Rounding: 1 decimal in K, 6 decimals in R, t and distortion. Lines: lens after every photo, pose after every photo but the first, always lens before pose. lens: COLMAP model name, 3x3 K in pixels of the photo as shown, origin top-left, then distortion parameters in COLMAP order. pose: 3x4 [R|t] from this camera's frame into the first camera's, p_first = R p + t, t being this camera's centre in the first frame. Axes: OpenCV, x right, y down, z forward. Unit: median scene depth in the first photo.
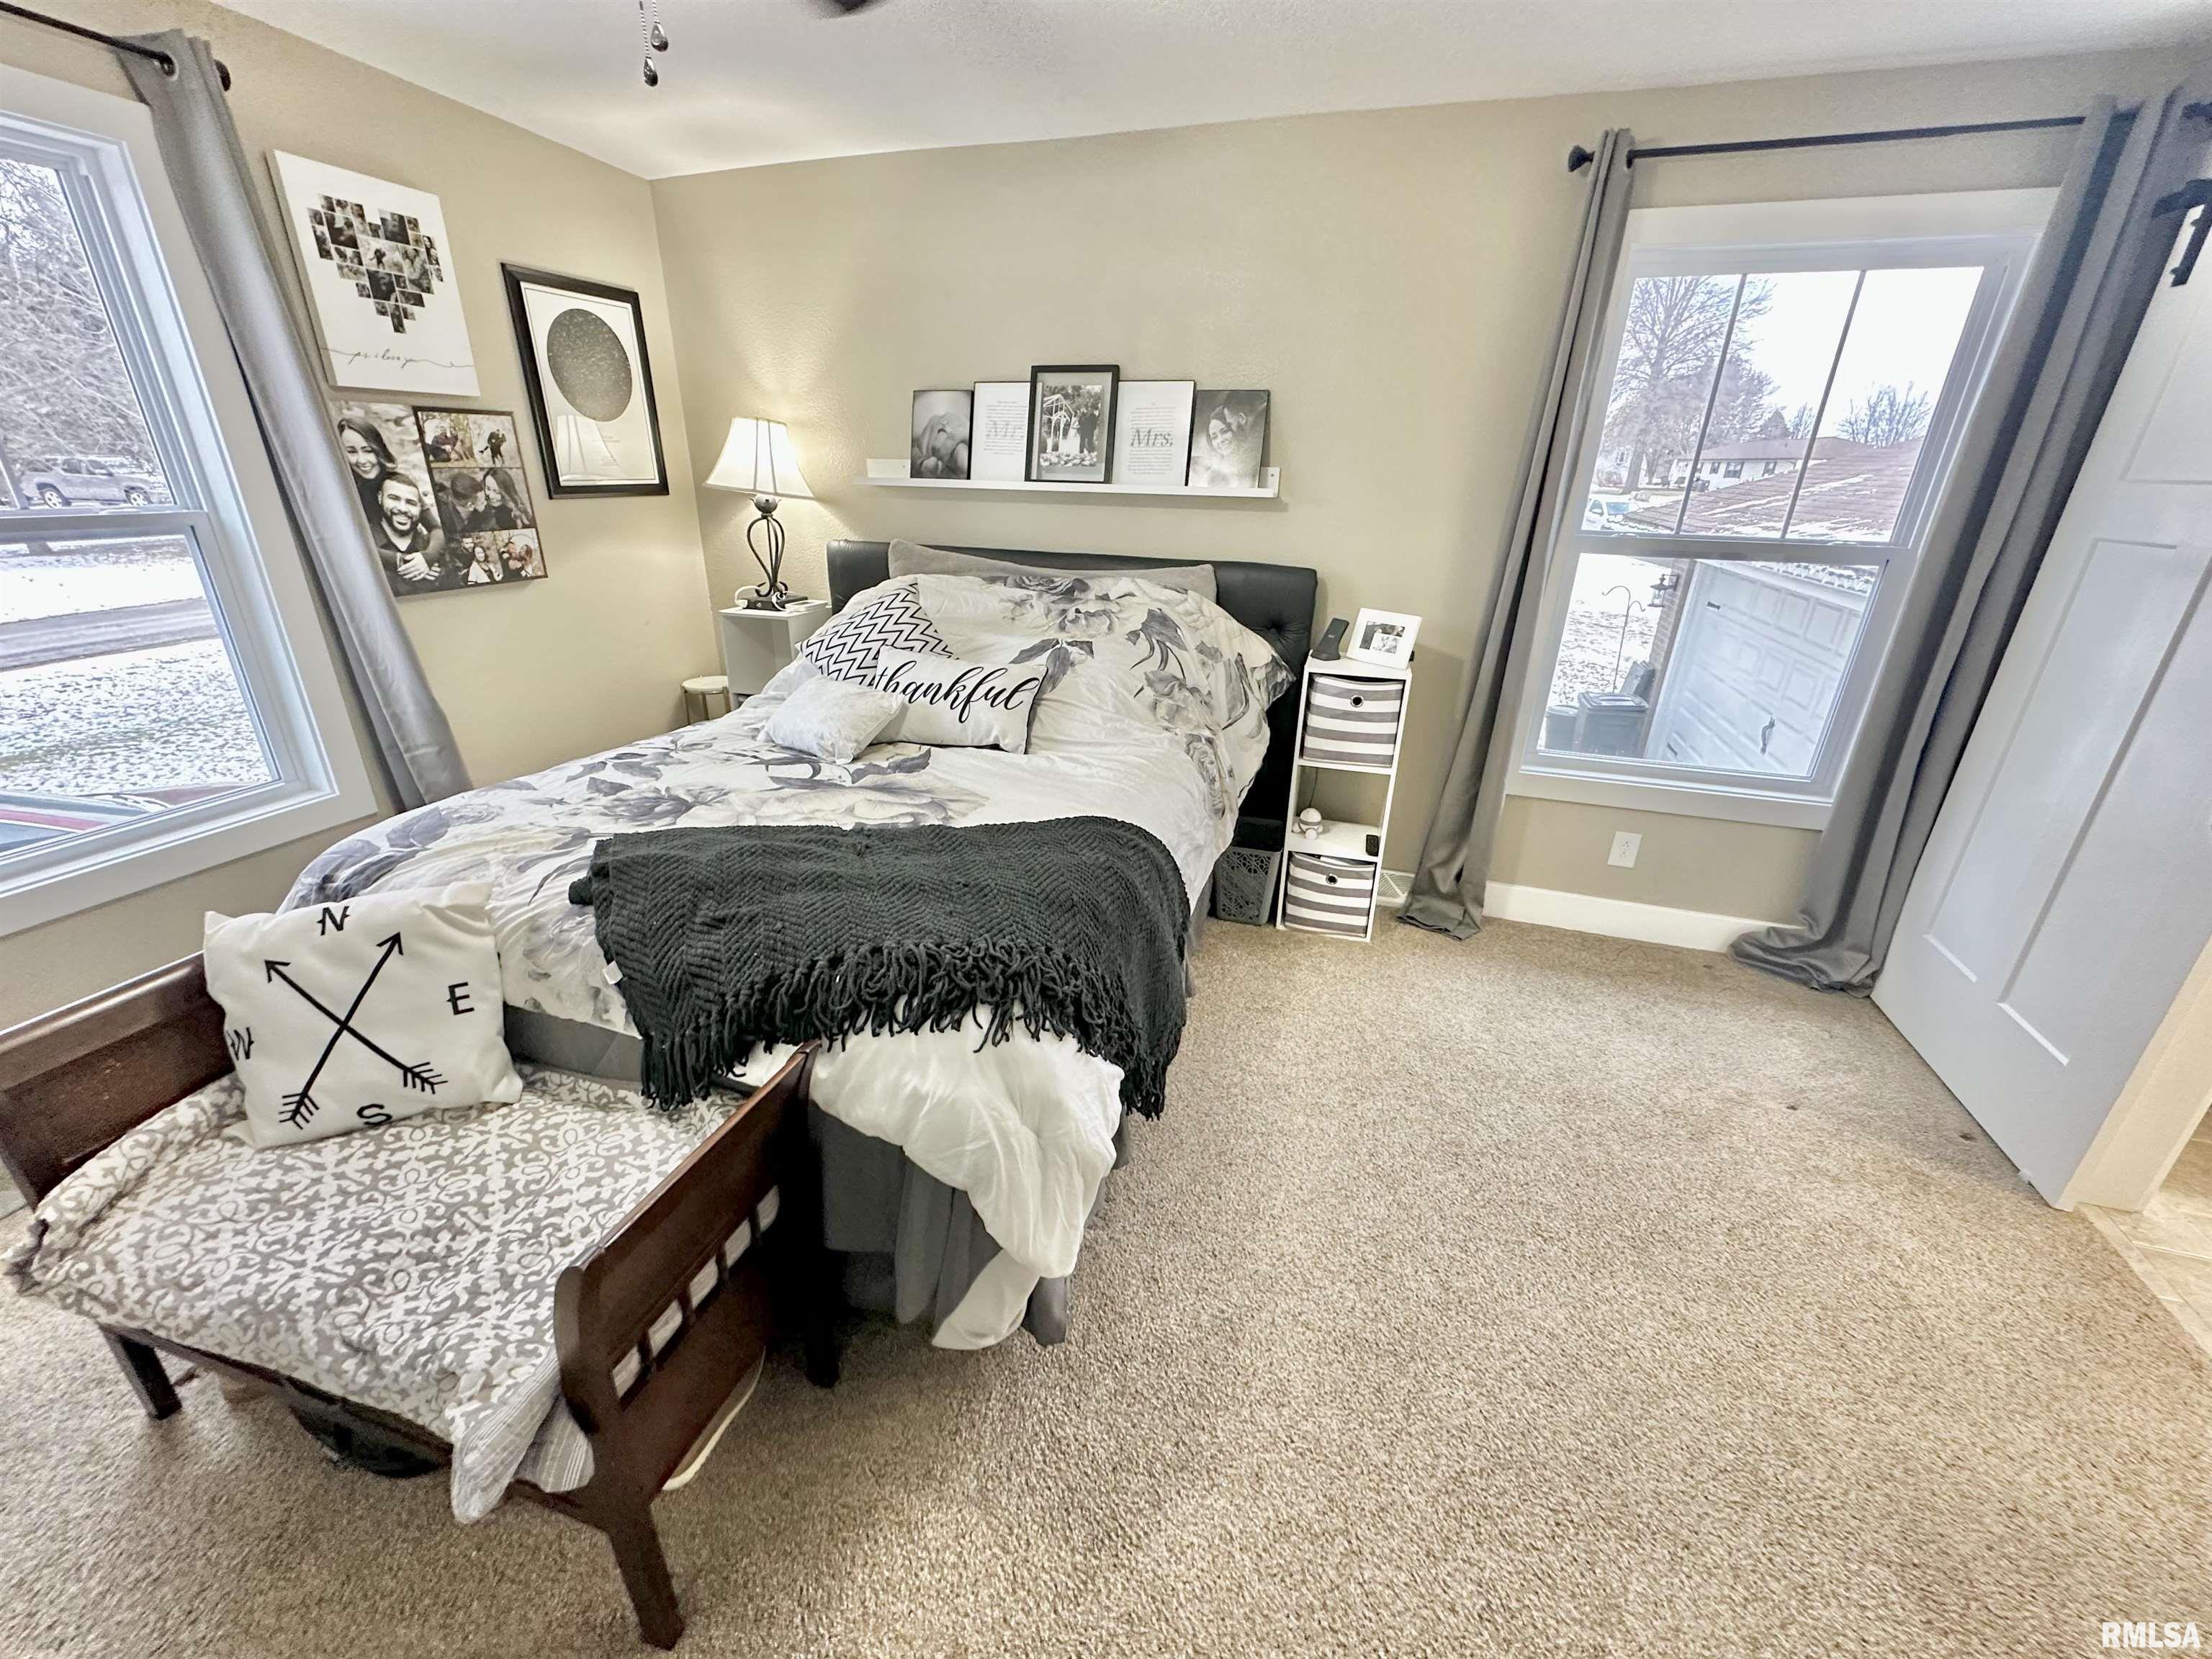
lens RADIAL K [[879.5, 0, 1104.8], [0, 879.5, 831.4], [0, 0, 1]] dist [-0.004963, 0.000777]
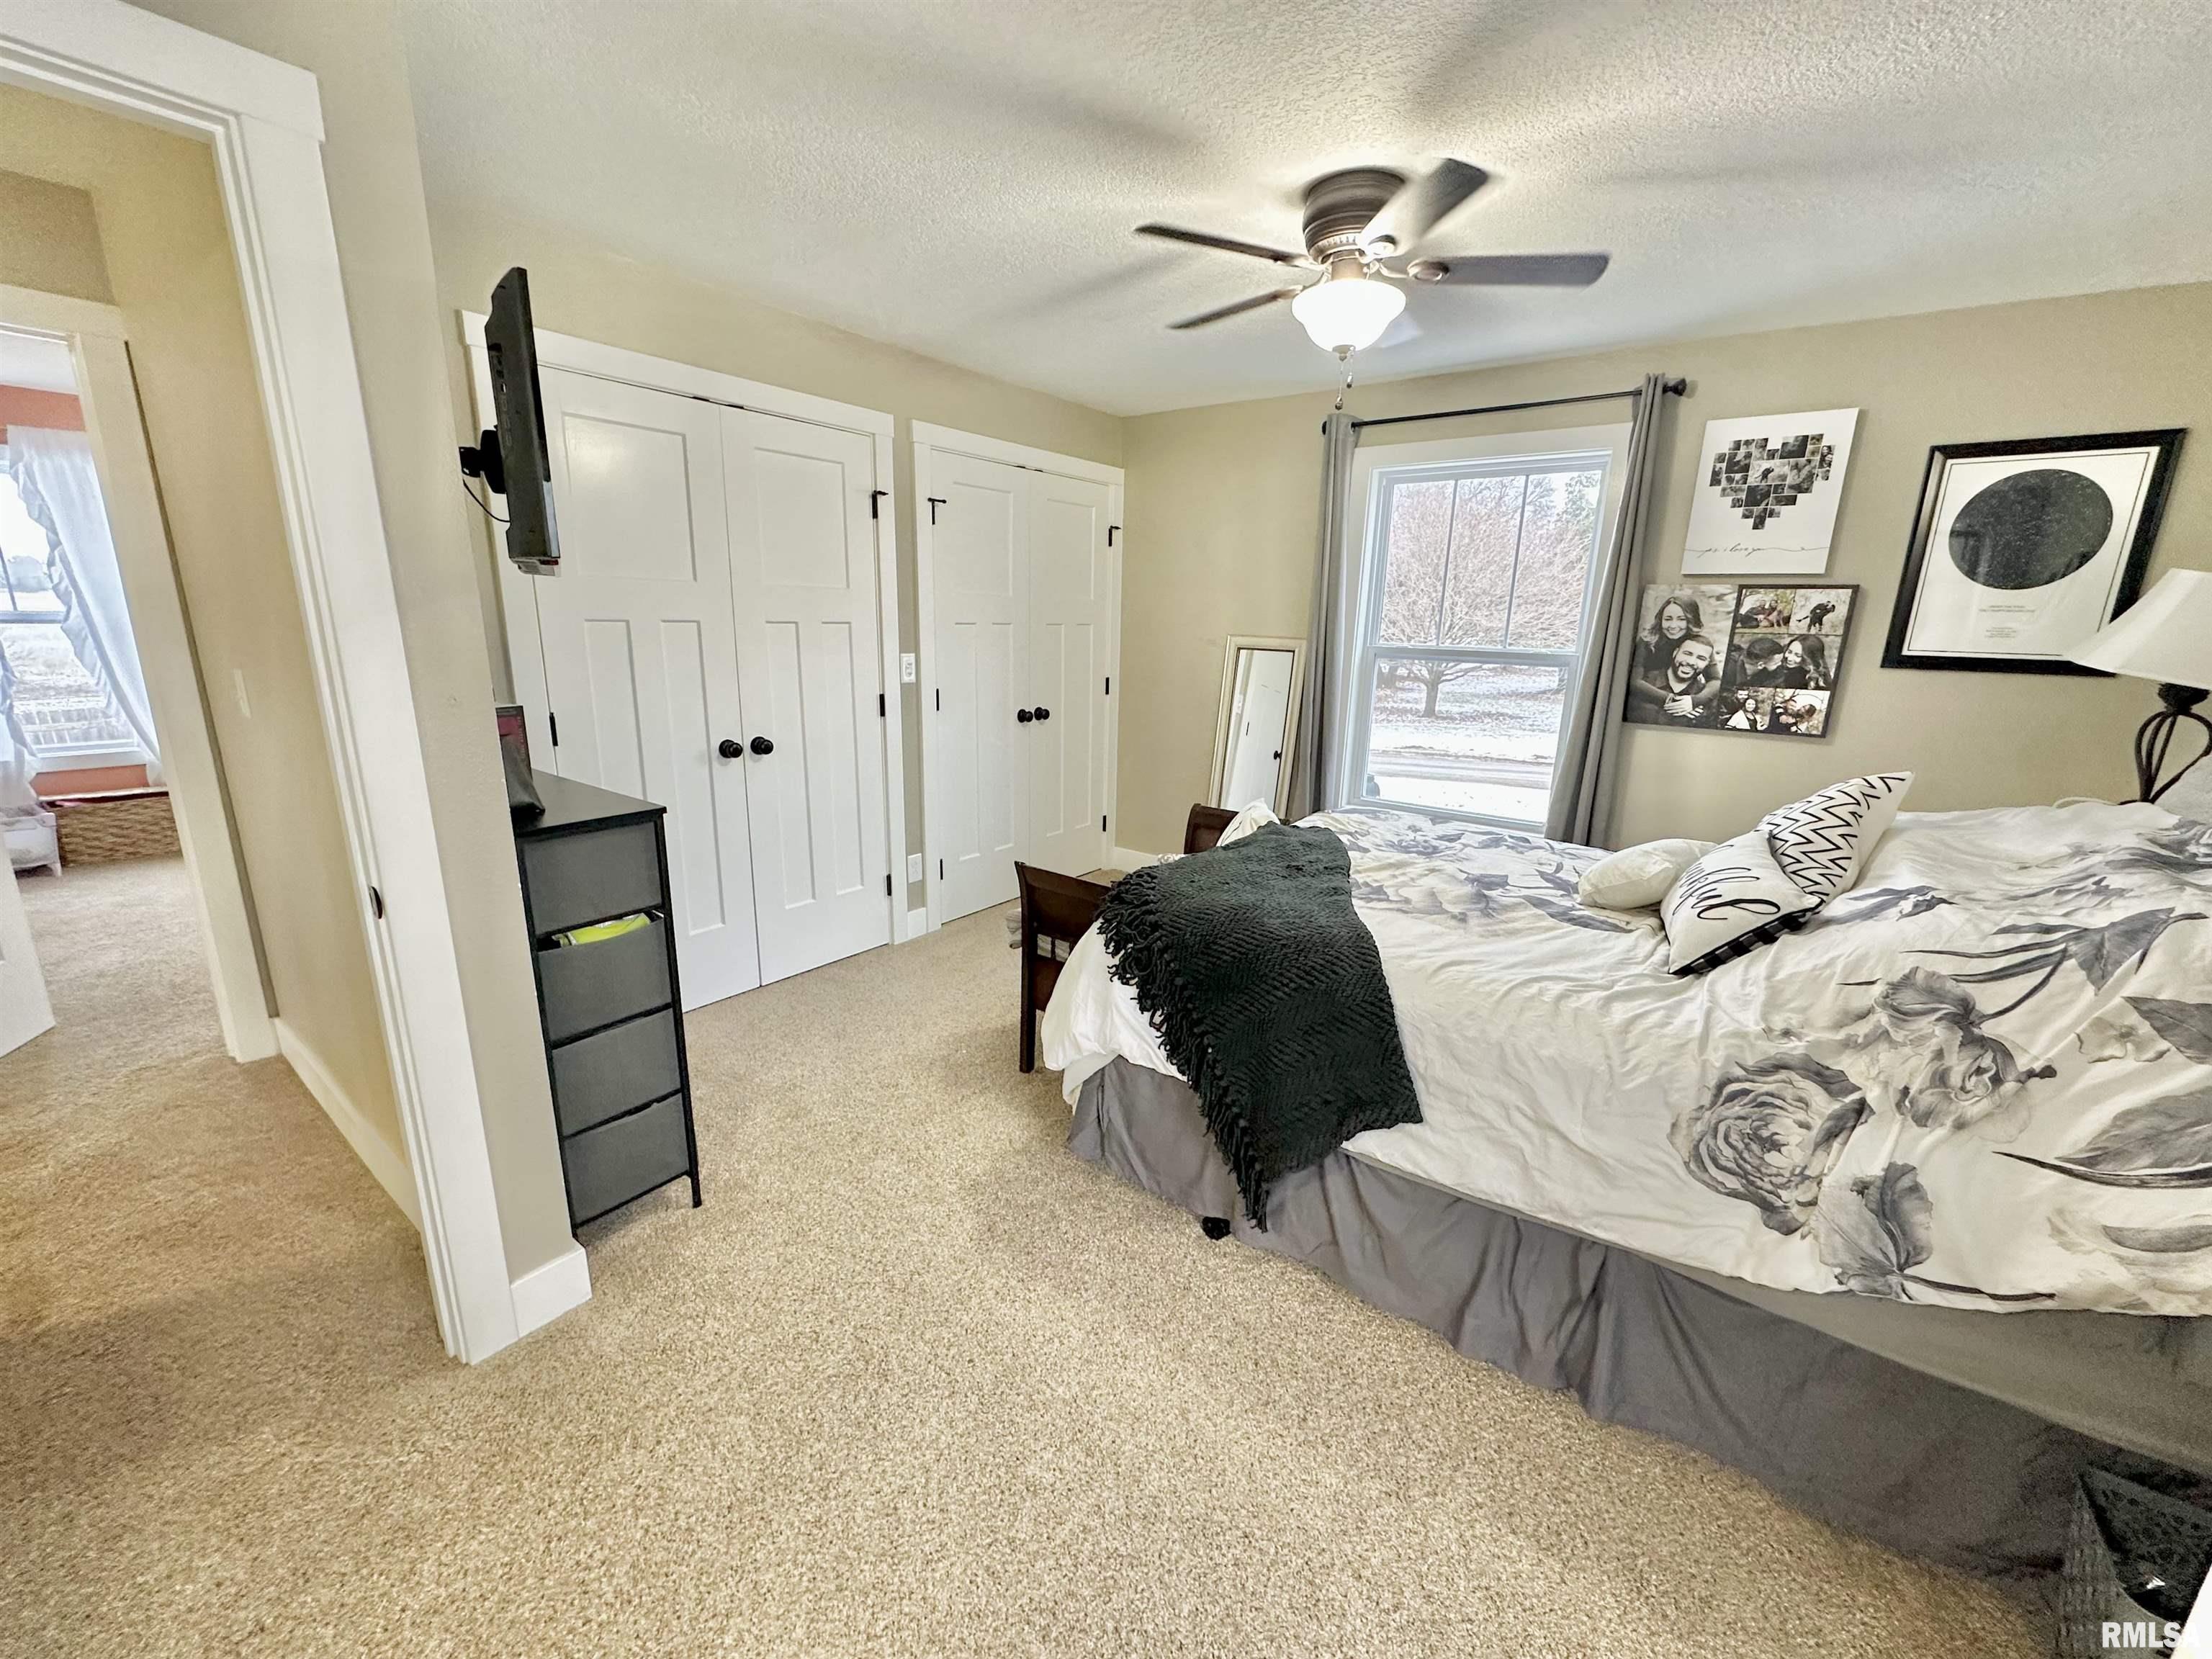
lens RADIAL K [[879.5, 0, 1104.8], [0, 879.5, 831.4], [0, 0, 1]] dist [-0.004963, 0.000777]
pose [[-0.330015, 0.198267, -0.922919, 0.717677], [-0.393063, 0.860044, 0.325310, -0.238287], [0.858249, 0.470123, -0.205896, 0.652572]]
